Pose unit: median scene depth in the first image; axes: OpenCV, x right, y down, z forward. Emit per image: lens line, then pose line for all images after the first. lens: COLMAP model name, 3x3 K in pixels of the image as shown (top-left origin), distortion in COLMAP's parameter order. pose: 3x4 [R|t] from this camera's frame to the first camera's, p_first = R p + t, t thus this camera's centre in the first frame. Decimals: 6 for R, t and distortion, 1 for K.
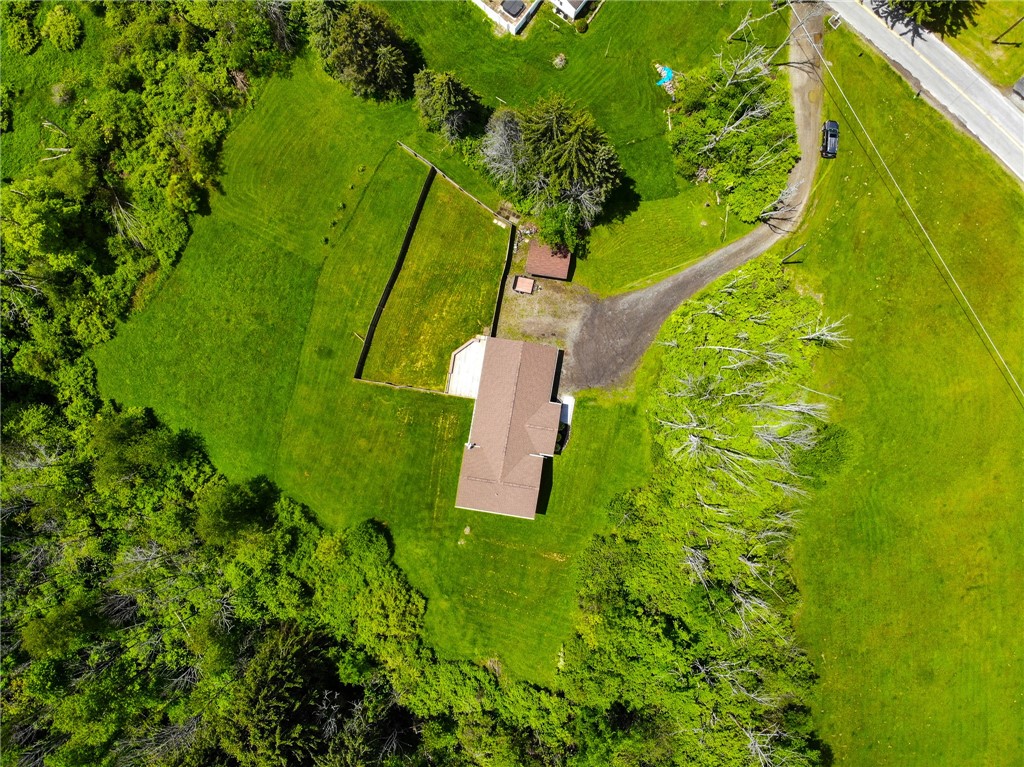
lens RADIAL K [[763.2, 0, 516.1], [0, 763.2, 390.8], [0, 0, 1]] dist [0.003296, -0.140749]
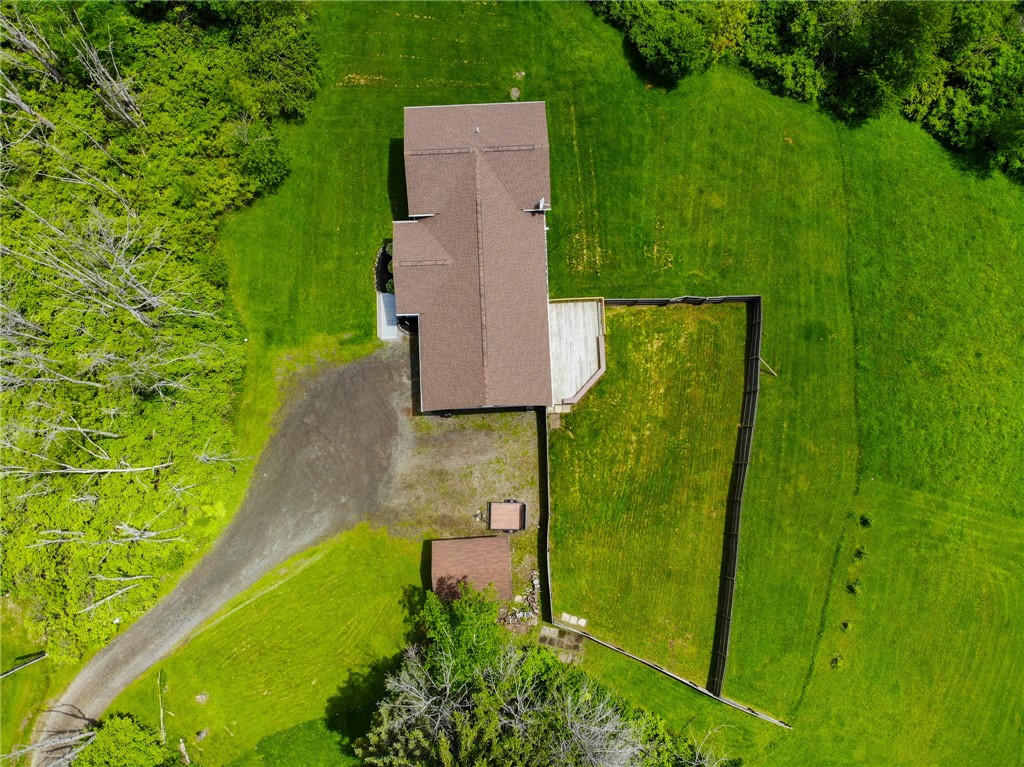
lens RADIAL K [[763.2, 0, 516.1], [0, 763.2, 390.8], [0, 0, 1]] dist [0.003296, -0.140749]
pose [[-0.977708, 0.203022, -0.053567, 0.014550], [-0.208245, -0.970219, 0.123728, -0.119625], [-0.026852, 0.132125, 0.990869, 0.441394]]
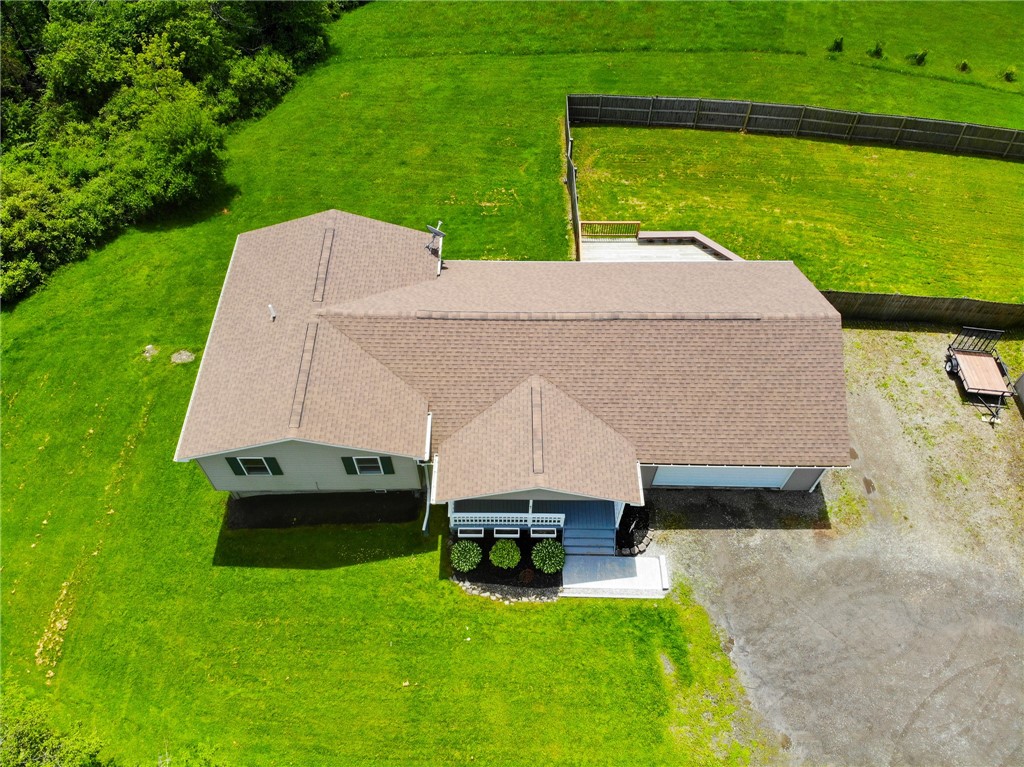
lens RADIAL K [[775.2, 0, 500.5], [0, 775.2, 352.8], [0, 0, 1]] dist [0.107507, -0.248732]
pose [[0.151262, 0.775915, -0.612435, 0.165130], [-0.988046, 0.137319, -0.070058, 0.071480], [0.029740, 0.615711, 0.787411, 0.742651]]
